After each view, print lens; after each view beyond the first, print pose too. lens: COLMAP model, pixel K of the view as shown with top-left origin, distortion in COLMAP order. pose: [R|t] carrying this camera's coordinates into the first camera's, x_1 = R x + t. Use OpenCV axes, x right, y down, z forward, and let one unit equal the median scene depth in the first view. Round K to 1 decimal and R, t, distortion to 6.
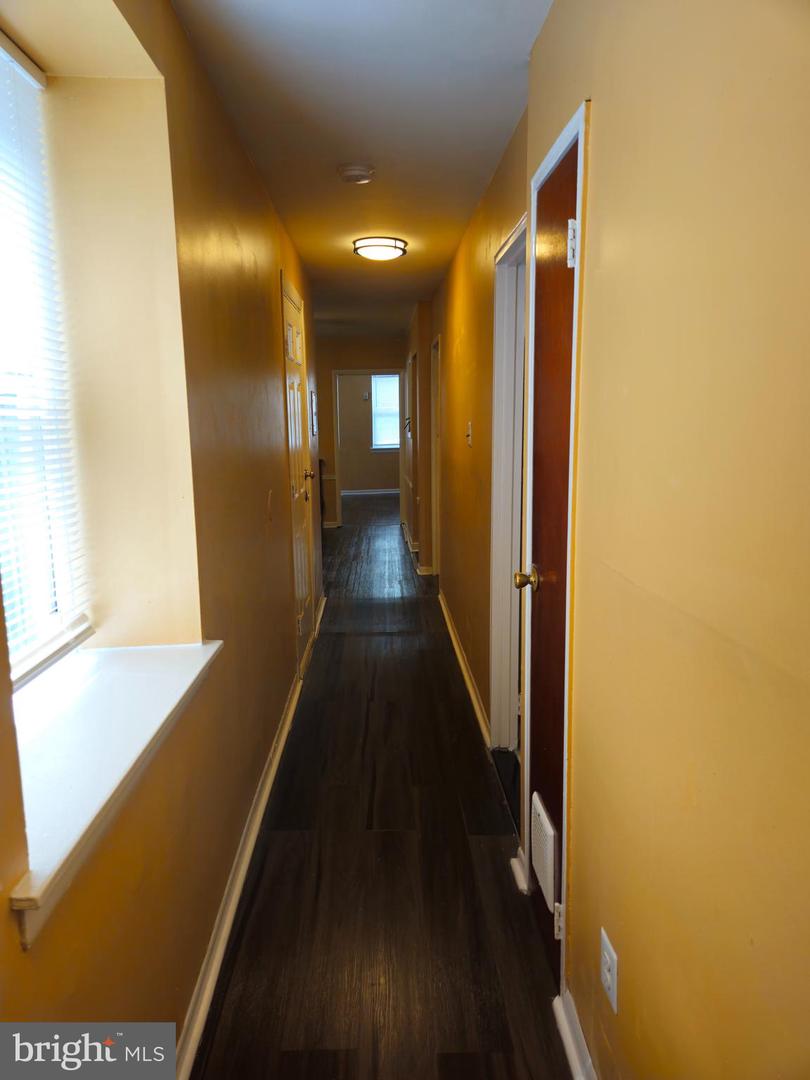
lens RADIAL K [[729.5, 0, 406.2], [0, 729.5, 551.1], [0, 0, 1]] dist [0.064610, -0.057019]
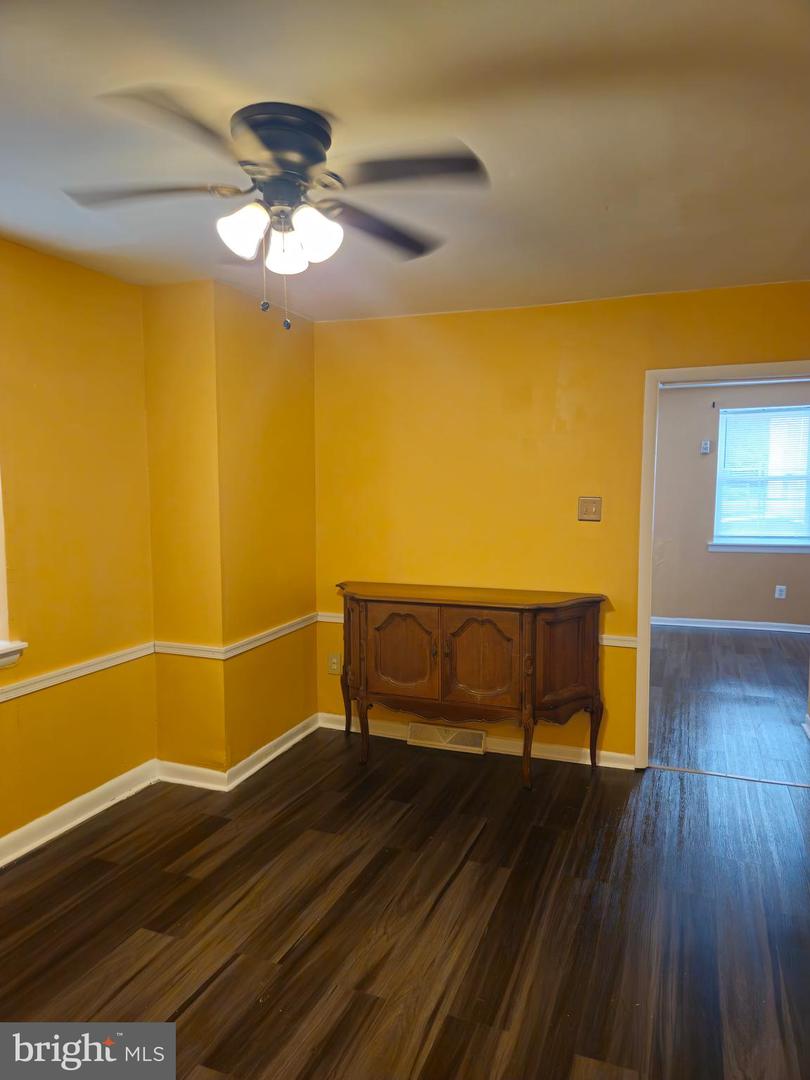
lens RADIAL K [[729.5, 0, 406.2], [0, 729.5, 551.1], [0, 0, 1]] dist [0.064610, -0.057019]
pose [[0.920345, 0.052224, -0.387604, -0.060944], [-0.084799, 0.994115, -0.067409, -0.110997], [0.381803, 0.094908, 0.919358, 0.586327]]
